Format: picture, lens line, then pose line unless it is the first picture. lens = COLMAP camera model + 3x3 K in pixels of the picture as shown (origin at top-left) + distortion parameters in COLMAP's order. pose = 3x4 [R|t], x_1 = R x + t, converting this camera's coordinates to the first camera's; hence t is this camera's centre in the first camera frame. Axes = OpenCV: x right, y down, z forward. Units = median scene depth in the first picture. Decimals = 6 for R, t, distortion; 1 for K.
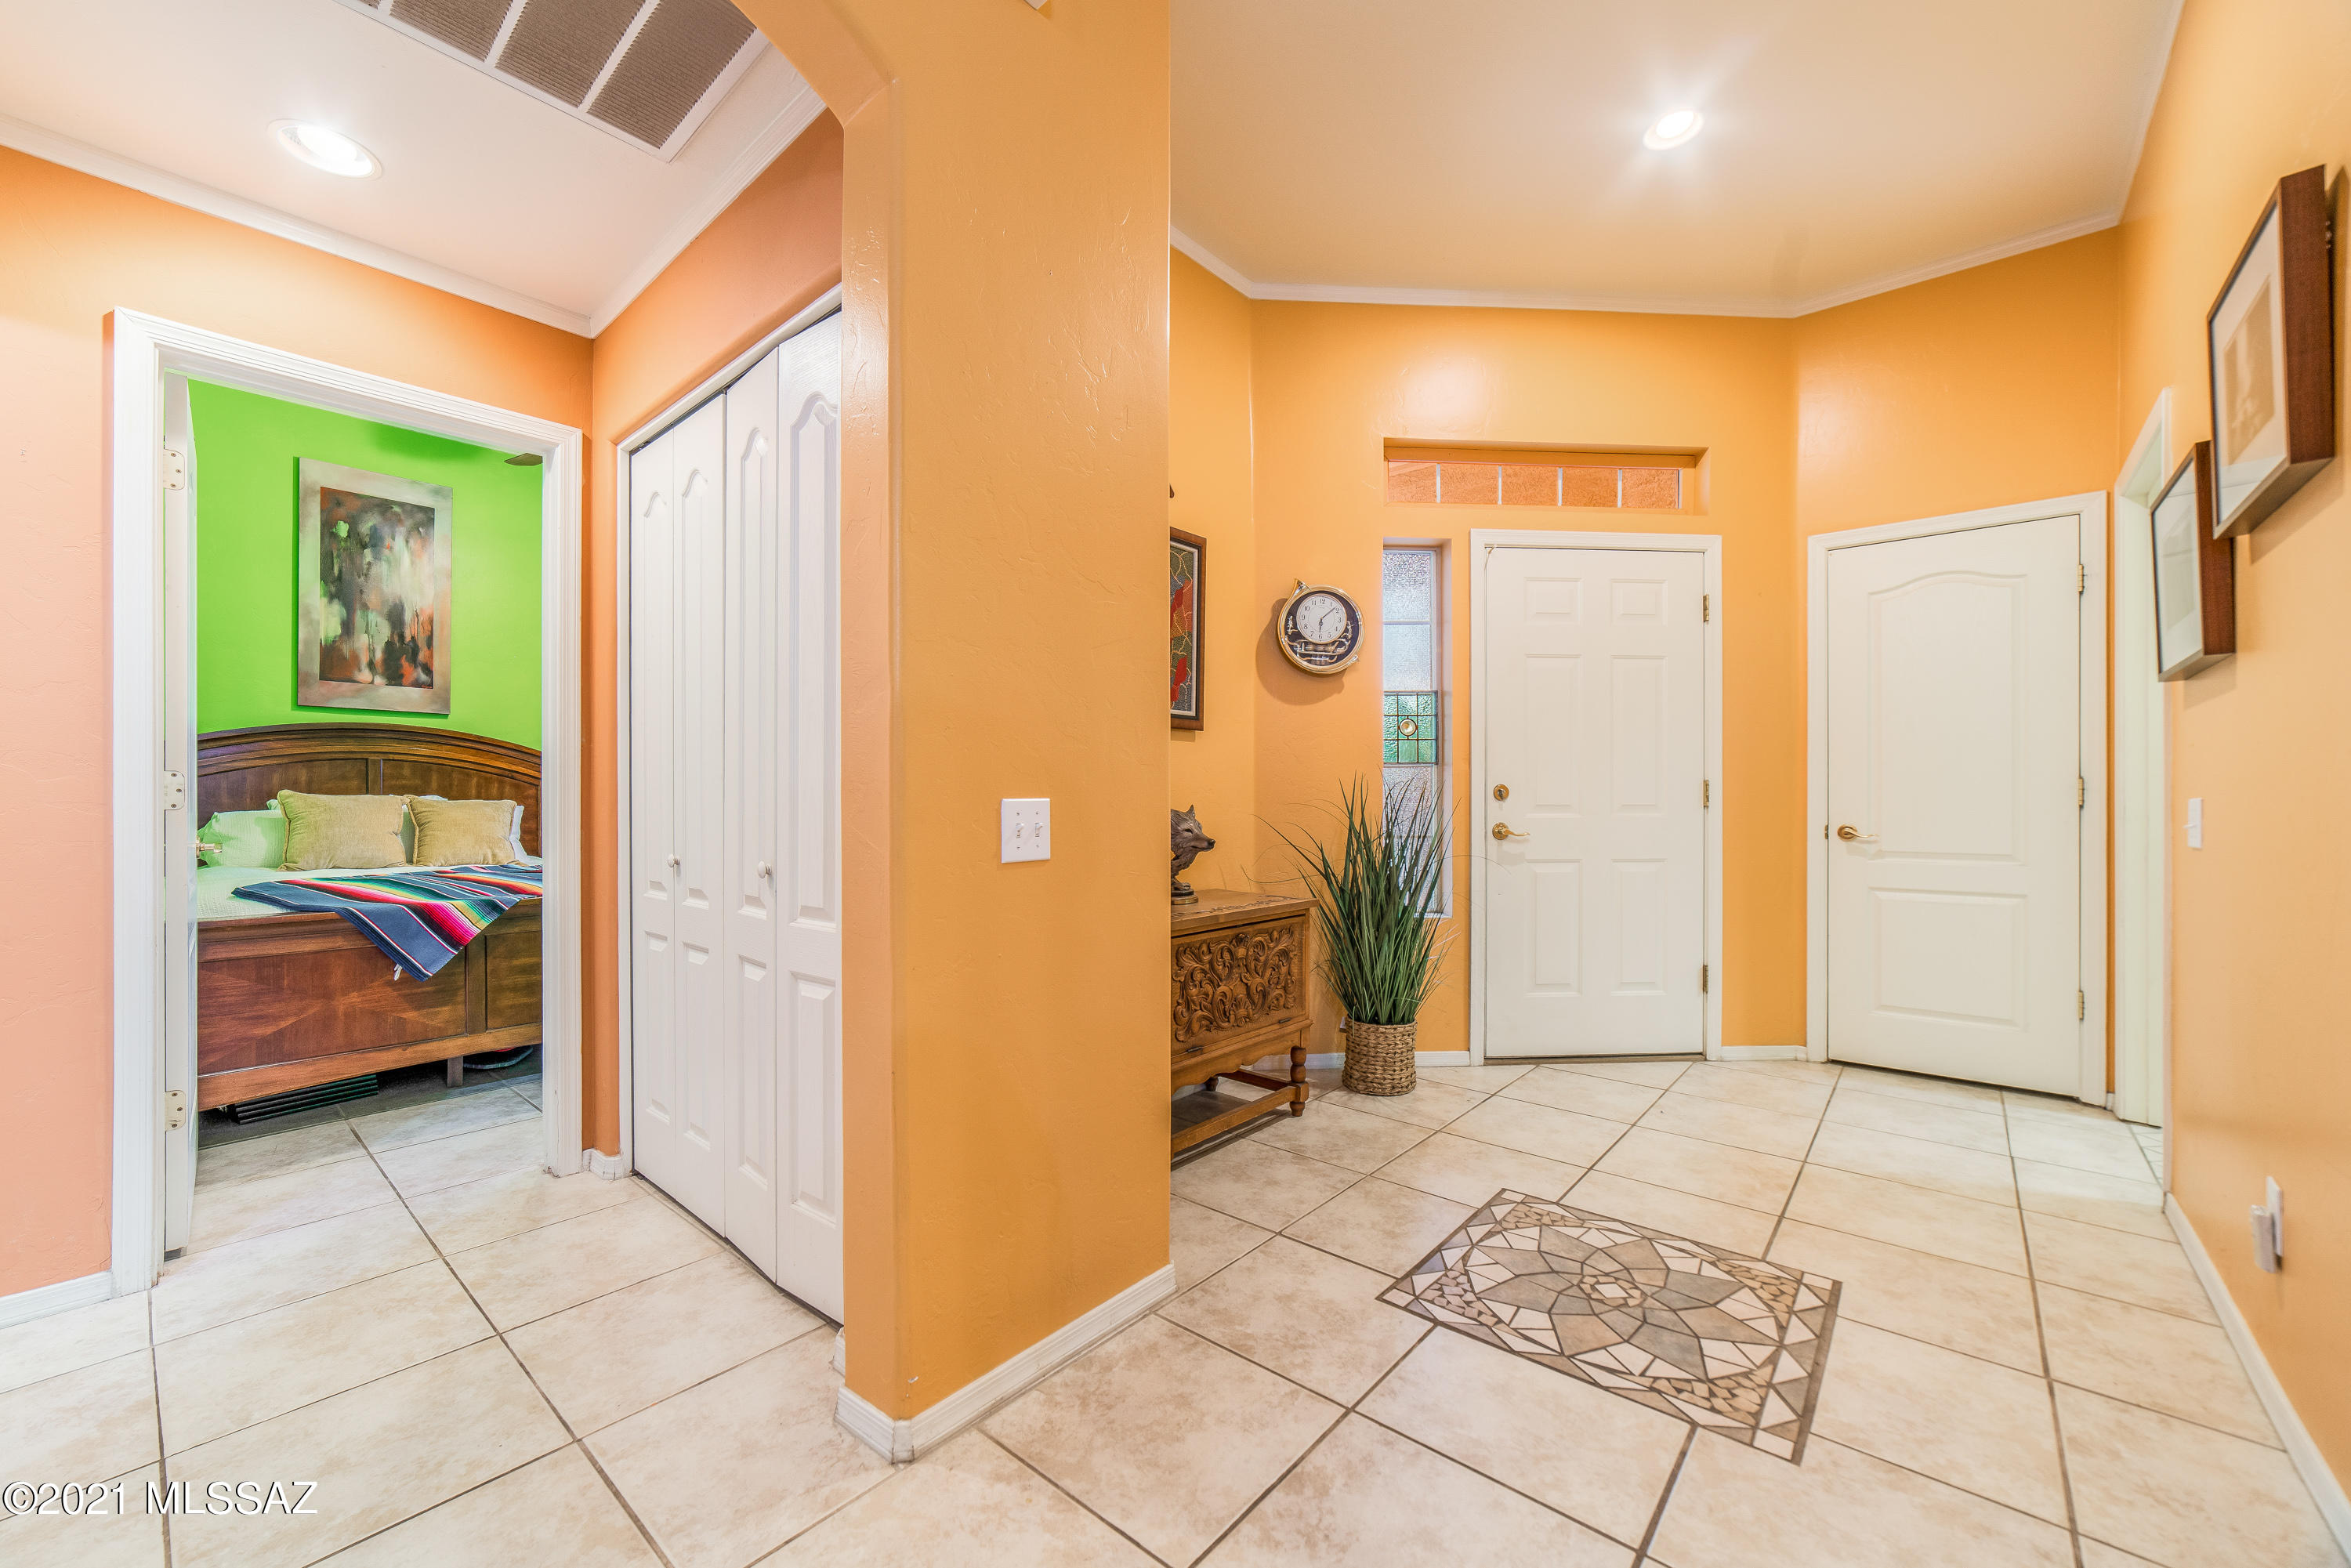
lens RADIAL K [[917.9, 0, 1159.4], [0, 917.9, 795.9], [0, 0, 1]] dist [-0.020202, 0.008275]
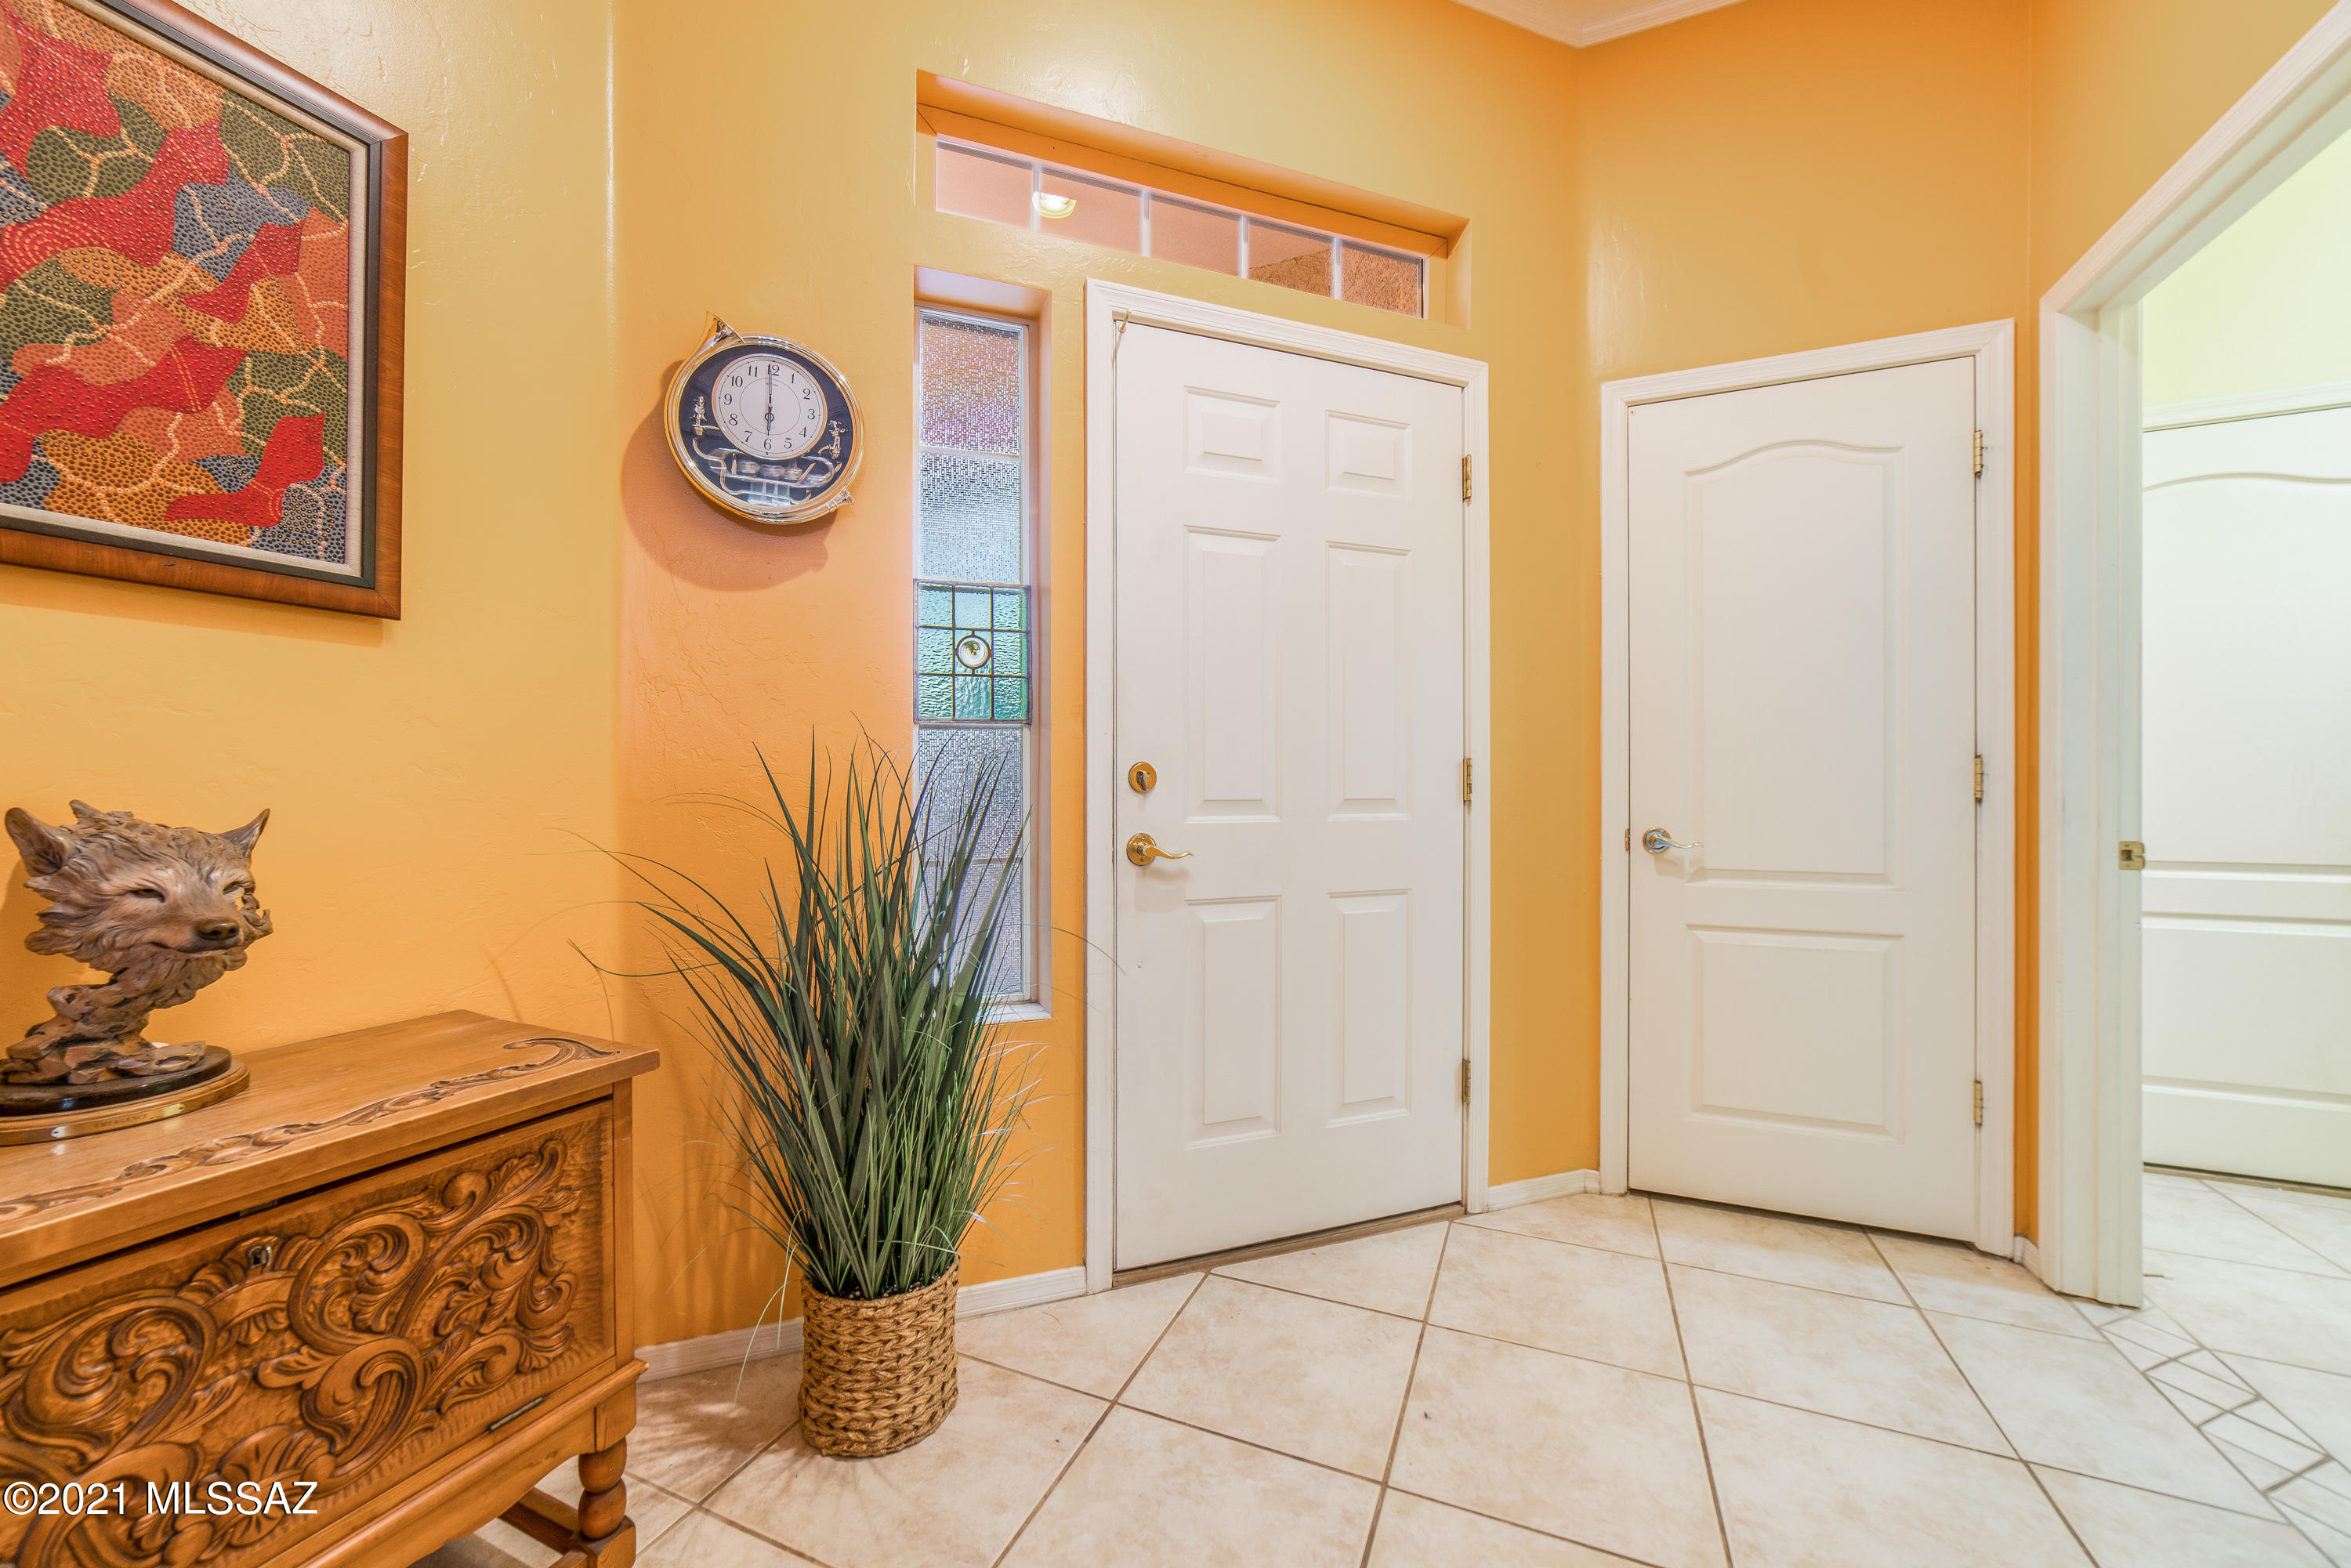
lens RADIAL K [[896.9, 0, 1164.8], [0, 896.9, 795.0], [0, 0, 1]] dist [-0.036327, 0.007210]
pose [[0.953101, -0.004853, 0.302614, 0.231352], [0.001425, 0.999932, 0.011548, 0.000432], [-0.302649, -0.010575, 0.953043, 0.505436]]
